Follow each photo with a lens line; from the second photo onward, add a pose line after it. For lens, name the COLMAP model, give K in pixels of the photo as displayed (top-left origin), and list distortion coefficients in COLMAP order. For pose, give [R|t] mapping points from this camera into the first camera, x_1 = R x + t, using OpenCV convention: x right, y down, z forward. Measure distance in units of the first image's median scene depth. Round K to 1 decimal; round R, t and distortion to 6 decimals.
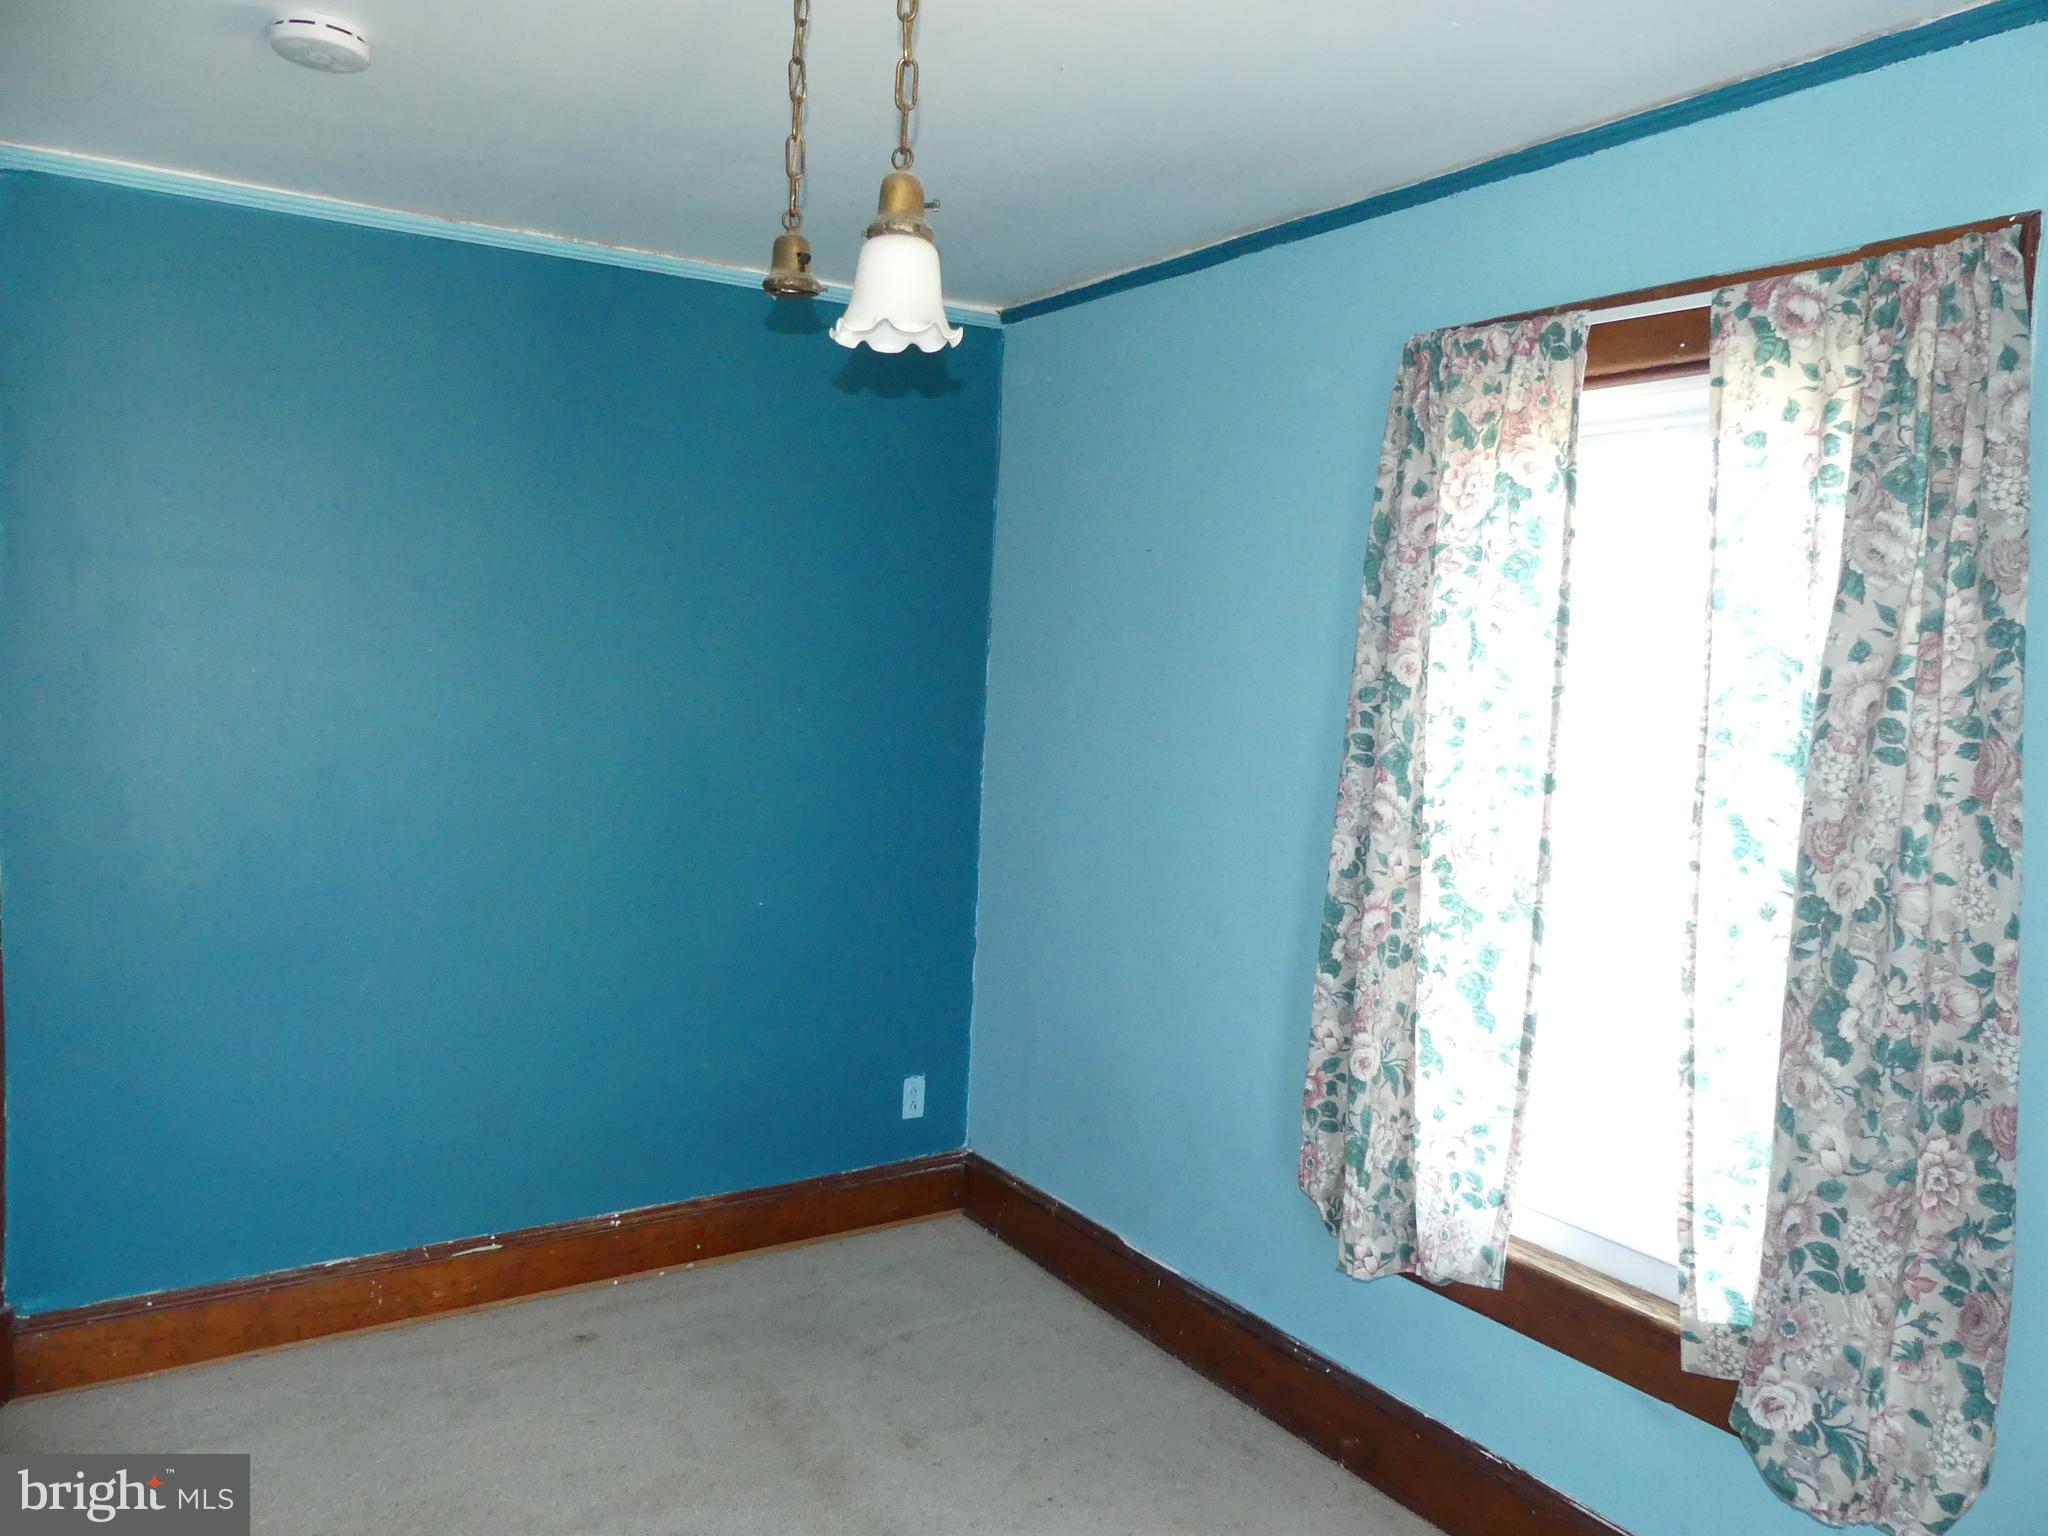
lens RADIAL K [[1493.2, 0, 1024.0], [0, 1493.2, 768.0], [0, 0, 1]] dist [-0.054379, 0.004302]
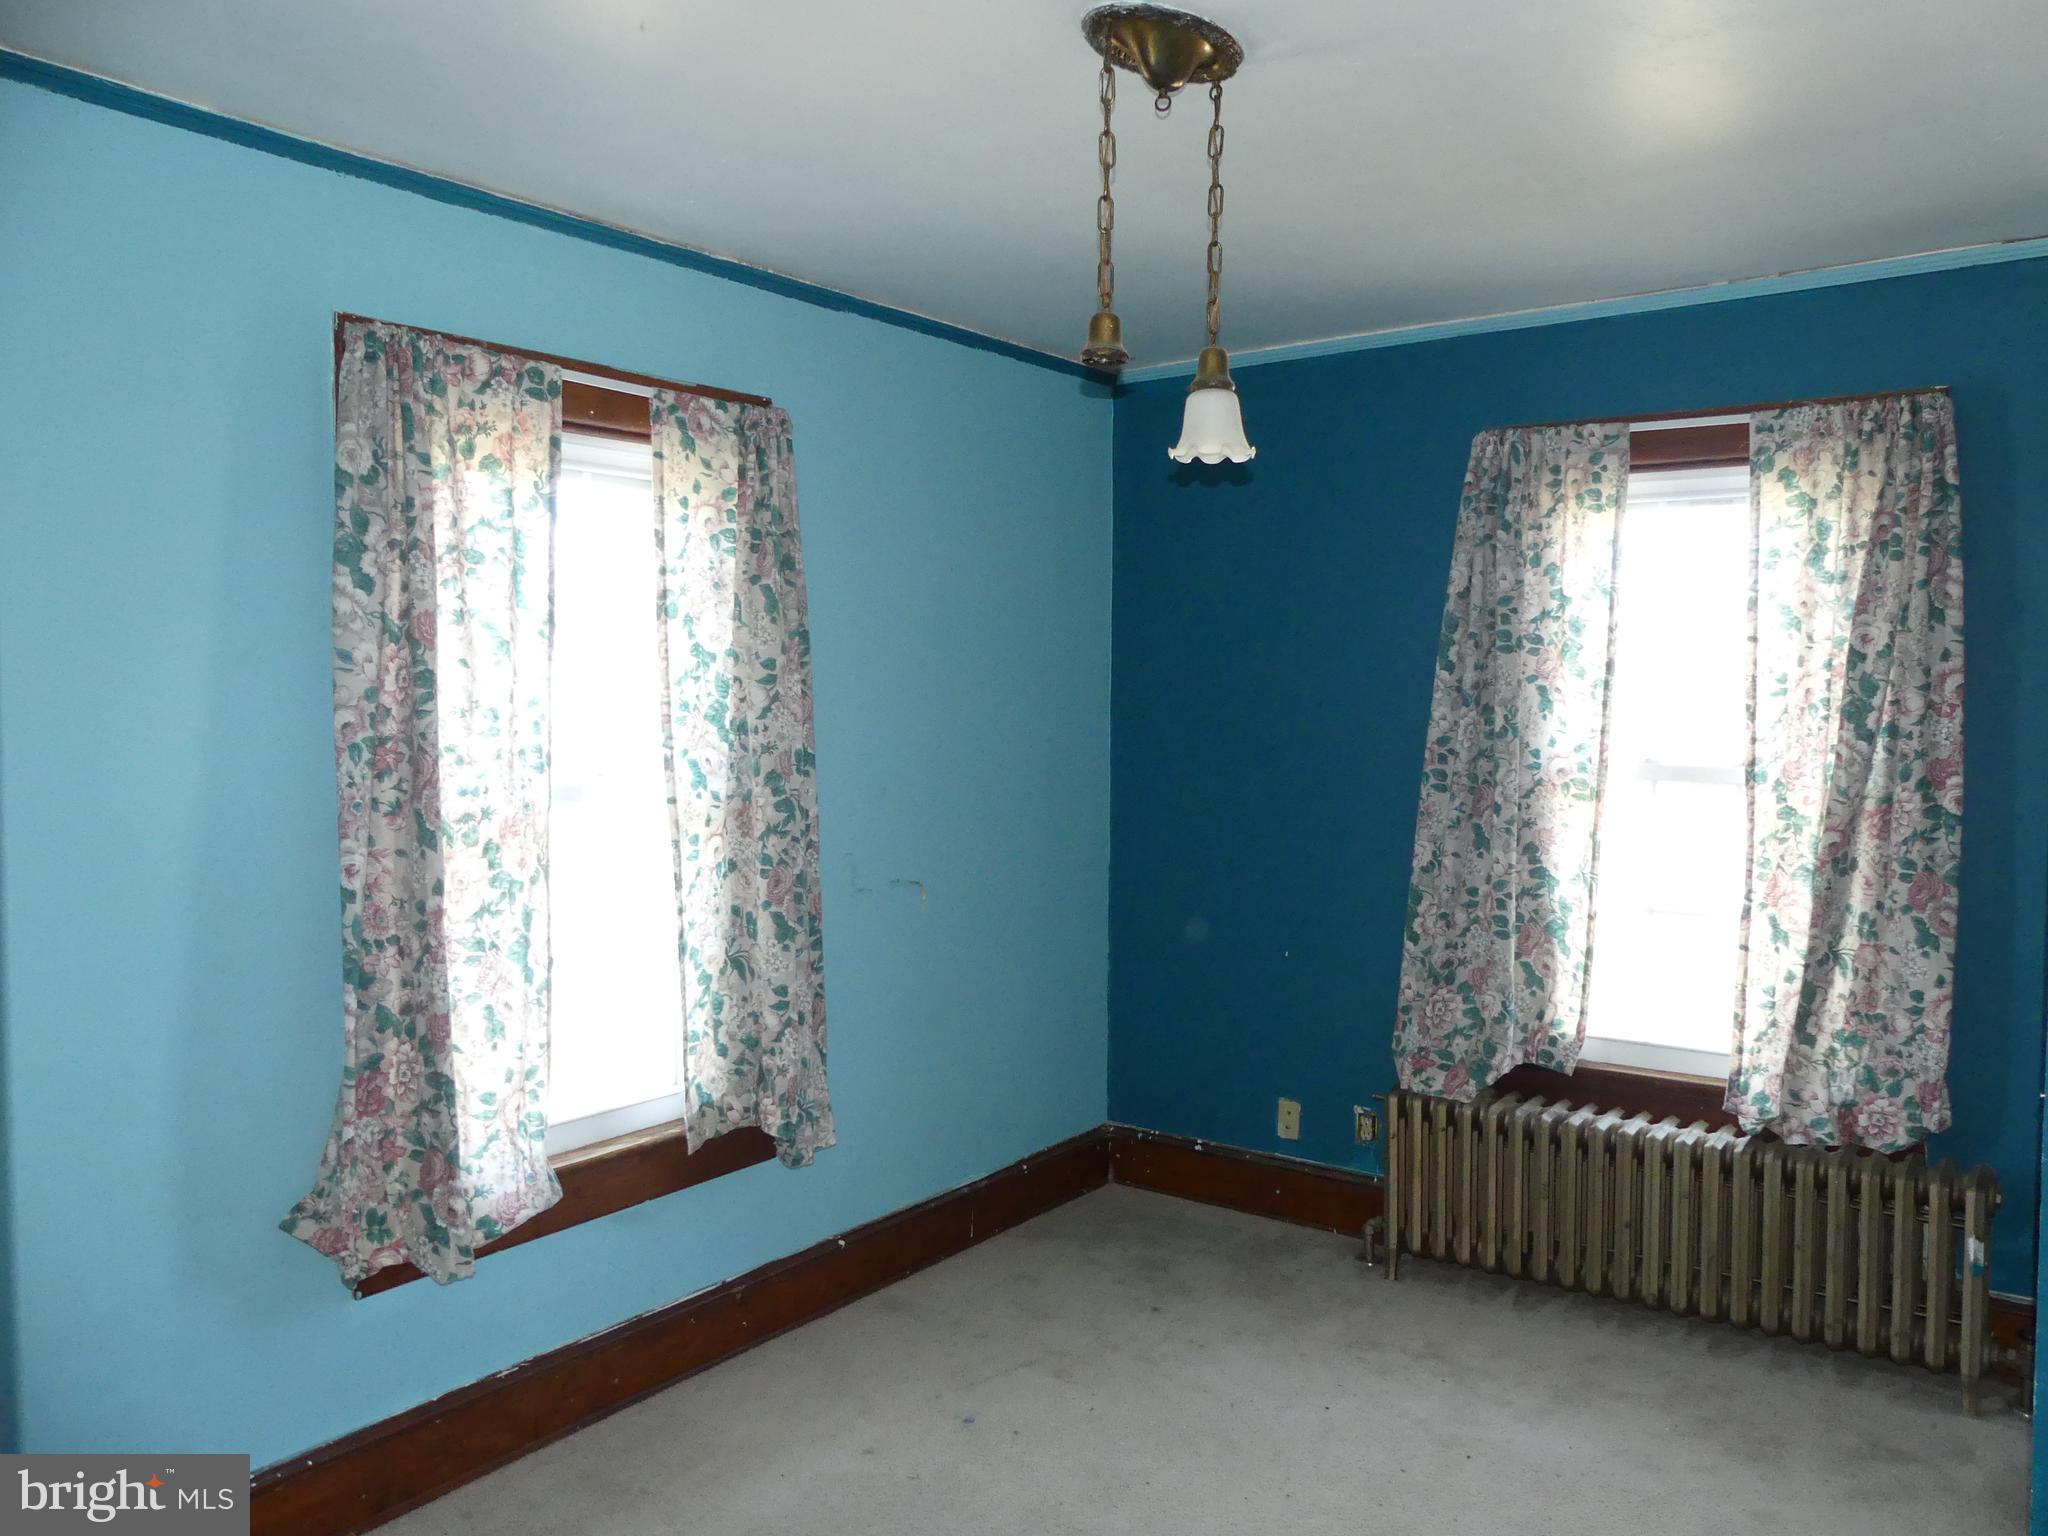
lens RADIAL K [[1508.0, 0, 1024.0], [0, 1508.0, 768.0], [0, 0, 1]] dist [-0.060823, 0.040700]
pose [[-0.351059, -0.087494, 0.932256, -0.926059], [0.057717, 0.991709, 0.114809, -0.101728], [-0.934573, 0.094112, -0.343099, 1.095097]]
